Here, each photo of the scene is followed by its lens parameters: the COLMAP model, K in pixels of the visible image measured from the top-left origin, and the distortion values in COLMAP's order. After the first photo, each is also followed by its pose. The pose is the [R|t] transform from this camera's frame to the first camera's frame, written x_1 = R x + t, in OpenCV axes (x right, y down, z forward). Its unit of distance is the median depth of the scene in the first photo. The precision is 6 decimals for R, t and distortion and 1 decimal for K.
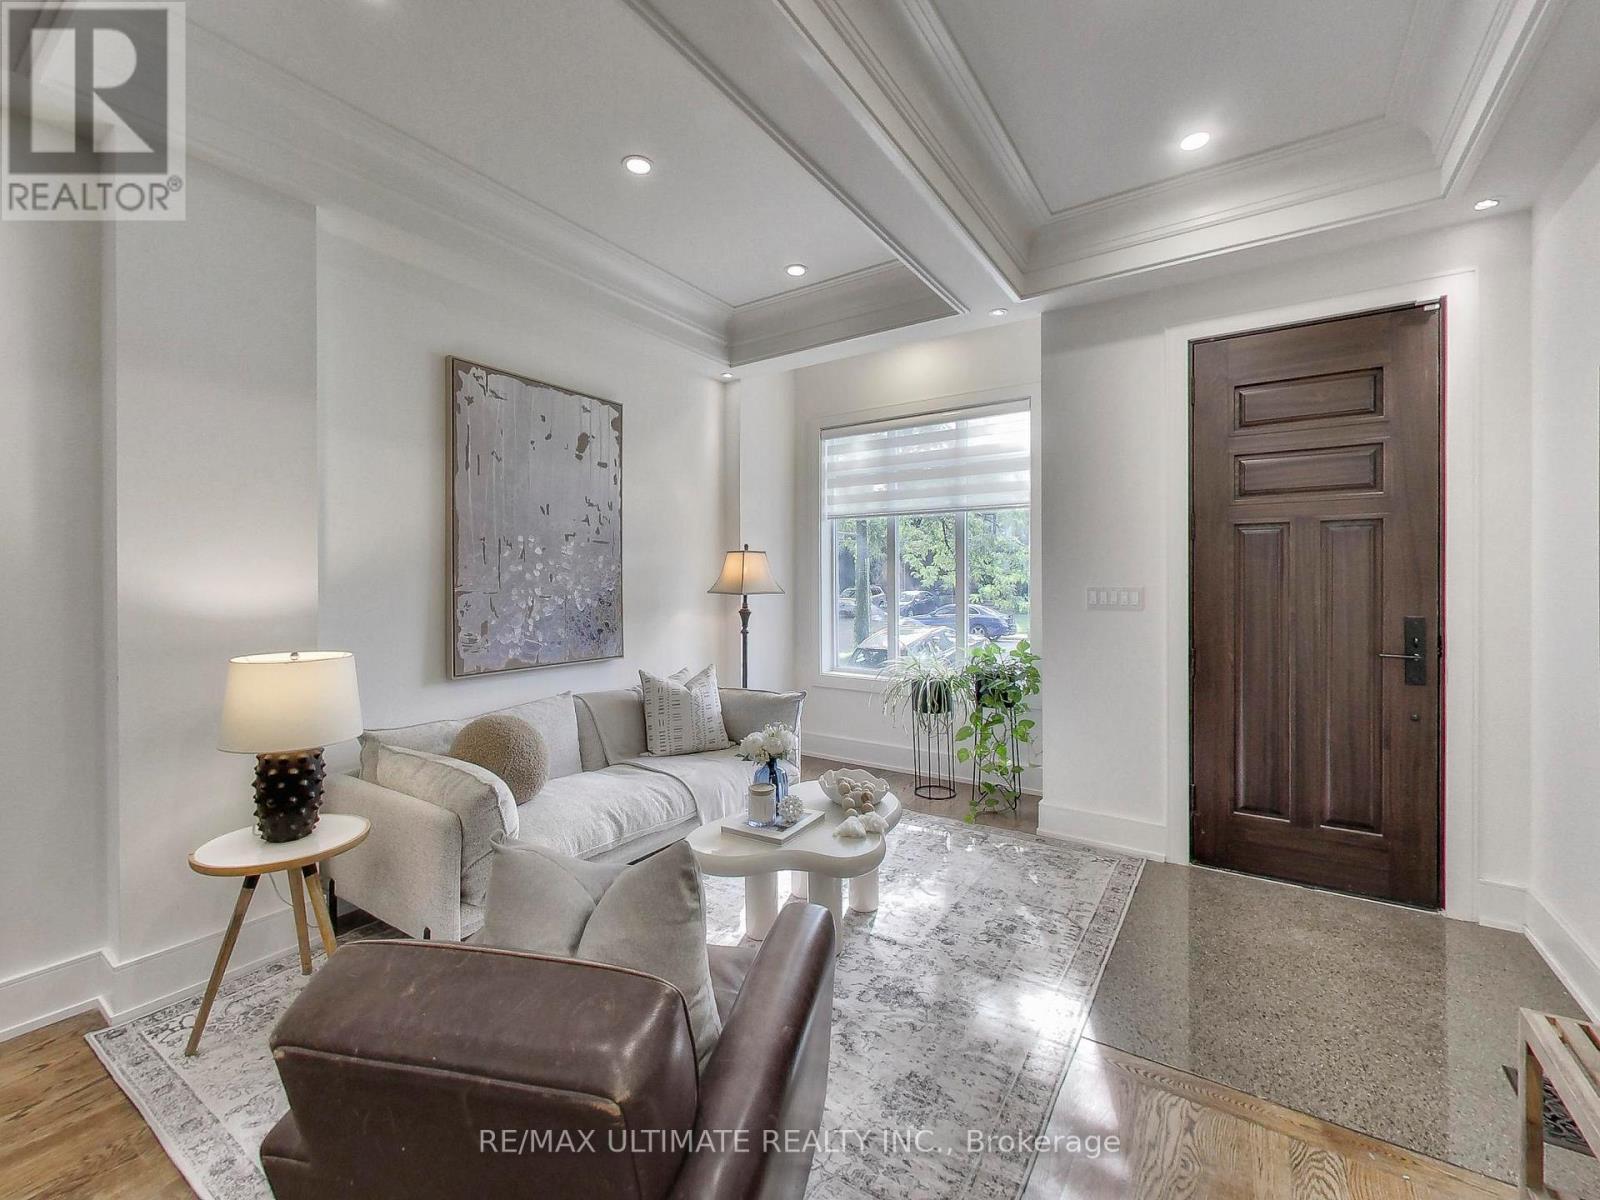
lens RADIAL K [[769.0, 0, 741.3], [0, 769.0, 582.6], [0, 0, 1]] dist [0.001567, 0.000101]
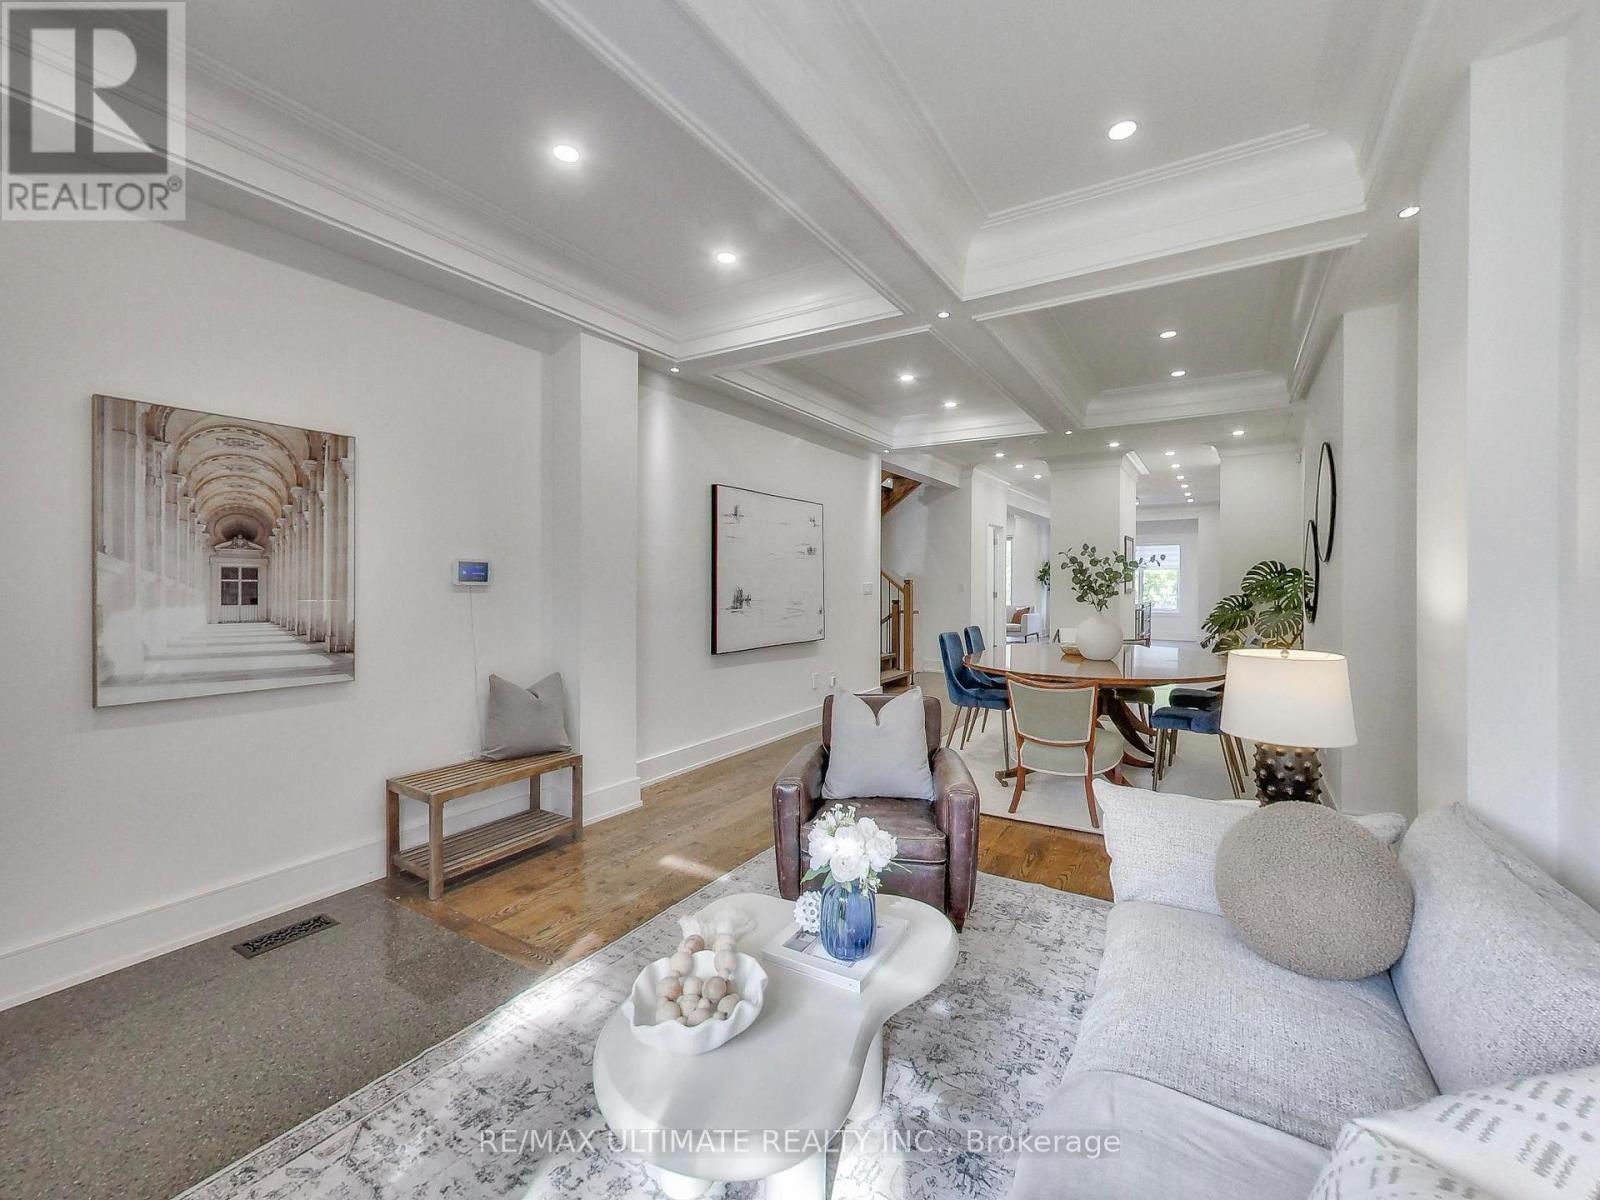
lens RADIAL K [[676.8, 0, 793.8], [0, 676.8, 584.0], [0, 0, 1]] dist [0.000329, -0.000127]
pose [[-0.998162, -0.000367, -0.060608, 0.089415], [-0.000503, 0.999997, 0.002221, -0.002079], [0.060607, 0.002247, -0.998159, 1.193677]]
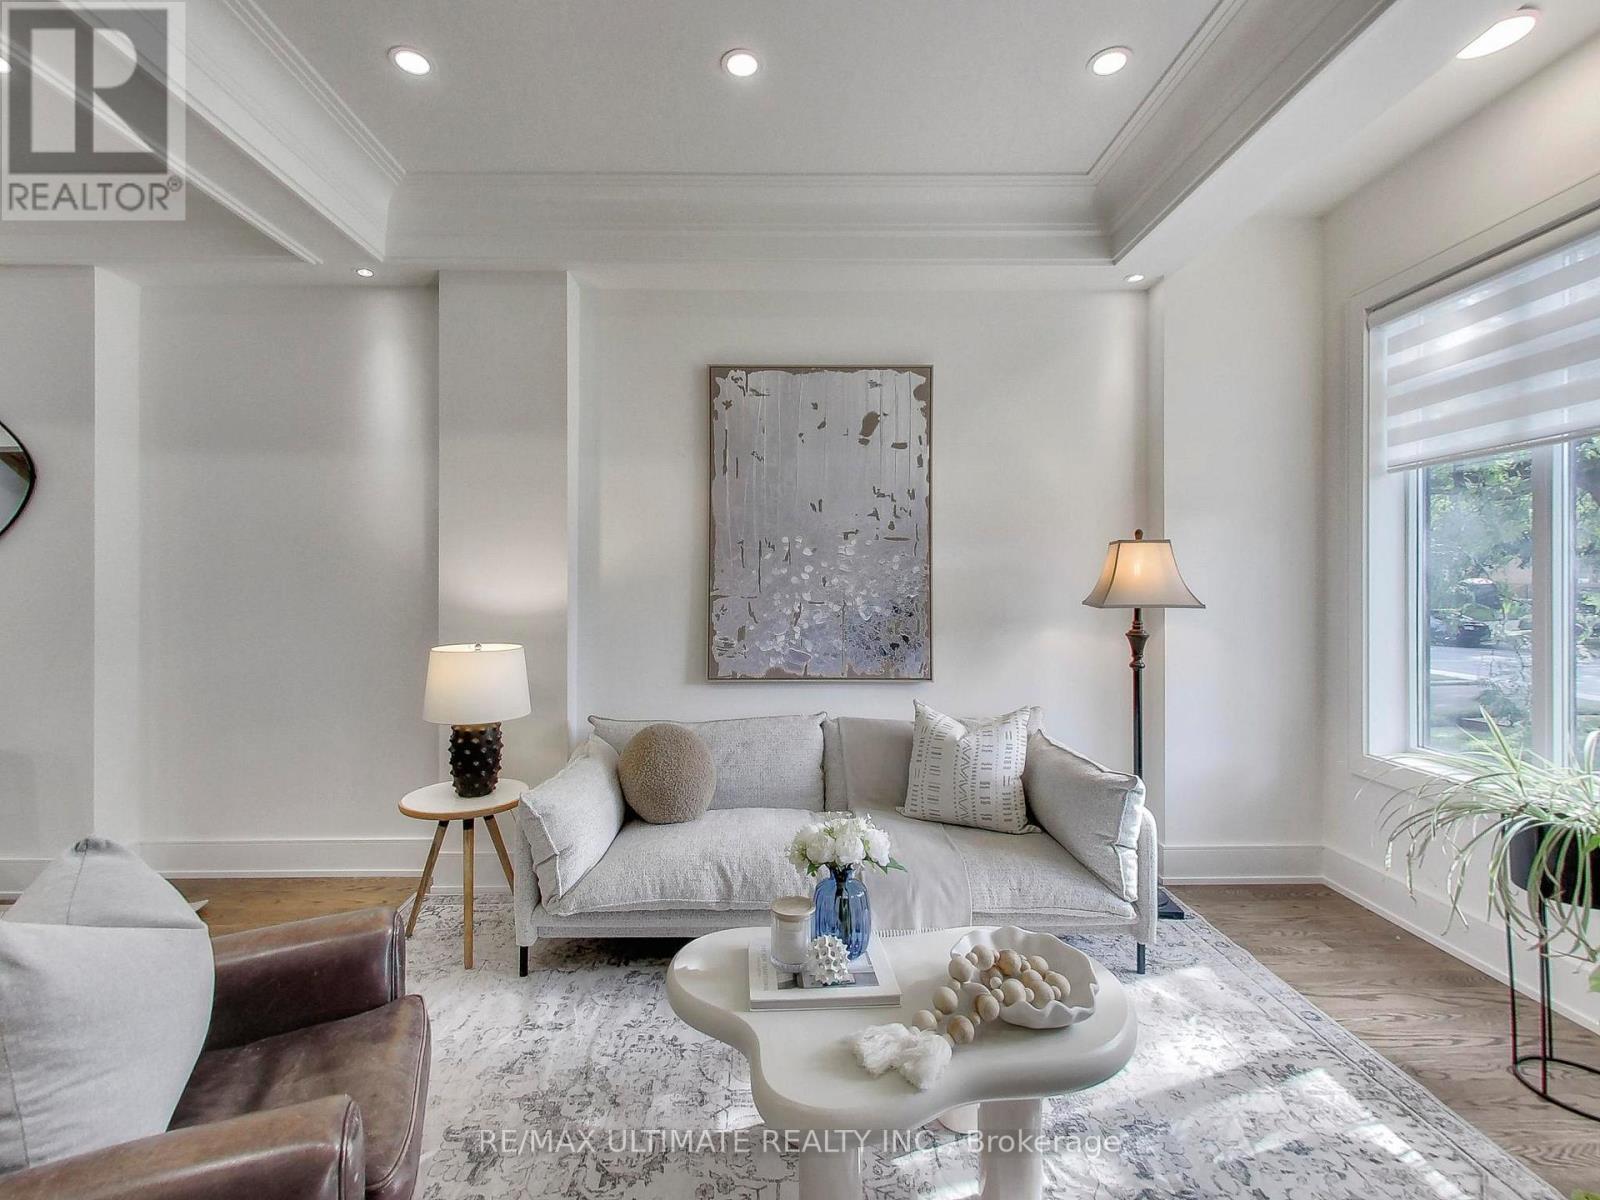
lens RADIAL K [[695.7, 0, 760.8], [0, 695.7, 574.9], [0, 0, 1]] dist [0.021153, -0.000089]
pose [[0.552707, -0.004357, -0.833364, 0.380230], [-0.002381, 0.999974, -0.006807, -0.008219], [0.833372, 0.005747, 0.552683, 0.480930]]
